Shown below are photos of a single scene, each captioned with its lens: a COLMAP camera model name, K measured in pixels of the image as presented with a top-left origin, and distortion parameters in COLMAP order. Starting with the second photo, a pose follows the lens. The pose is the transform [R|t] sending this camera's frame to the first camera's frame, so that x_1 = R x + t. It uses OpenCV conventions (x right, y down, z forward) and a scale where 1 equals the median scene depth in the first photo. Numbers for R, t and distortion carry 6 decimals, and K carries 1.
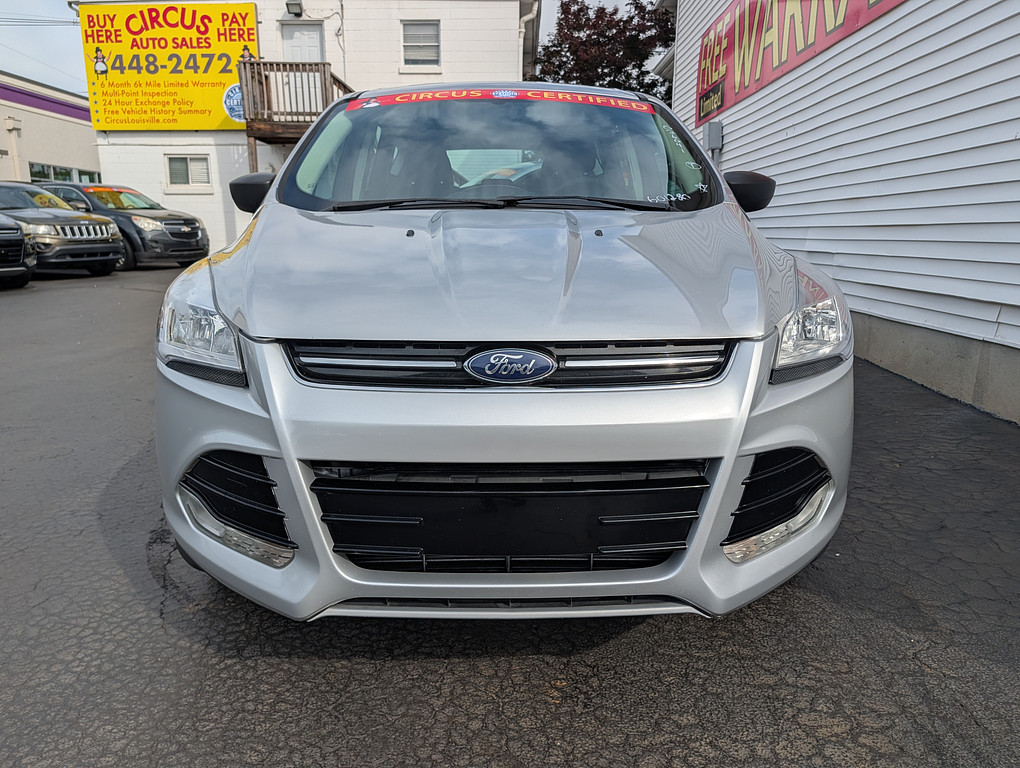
lens RADIAL K [[741.5, 0, 510.0], [0, 741.5, 384.0], [0, 0, 1]] dist [0.012201, -0.011541]
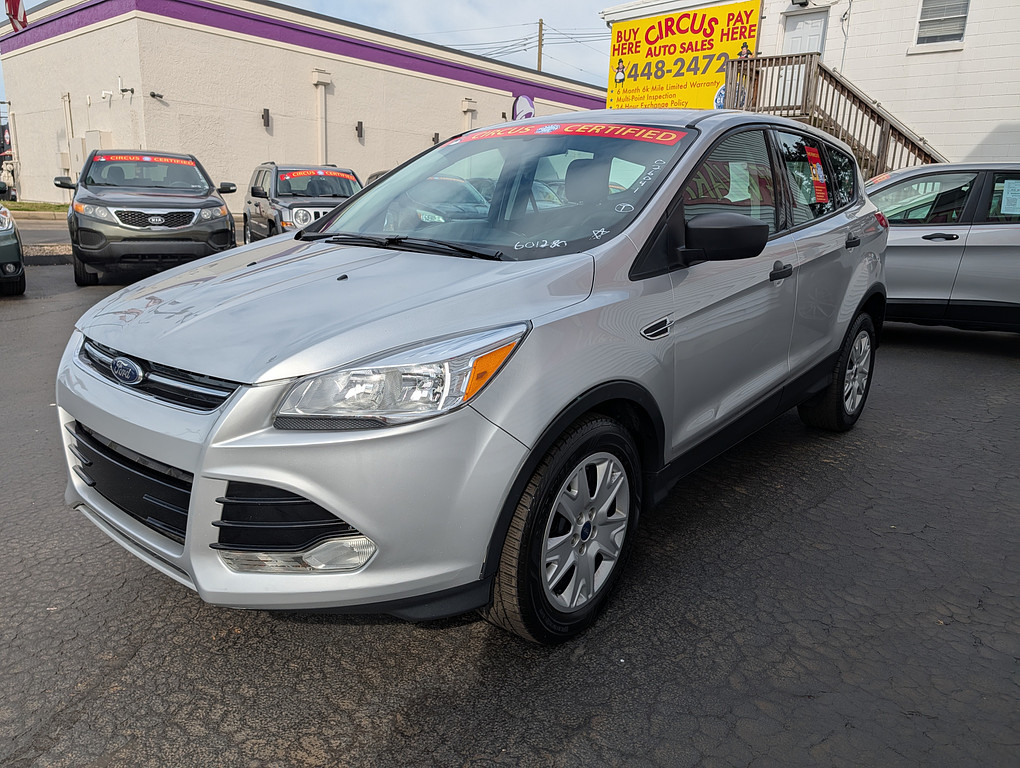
lens RADIAL K [[741.5, 0, 510.0], [0, 741.5, 384.0], [0, 0, 1]] dist [0.012201, -0.011541]
pose [[0.748066, 0.183370, -0.637787, 0.139673], [-0.172393, 0.981769, 0.080067, -0.022882], [0.640841, 0.050055, 0.766040, 0.037869]]
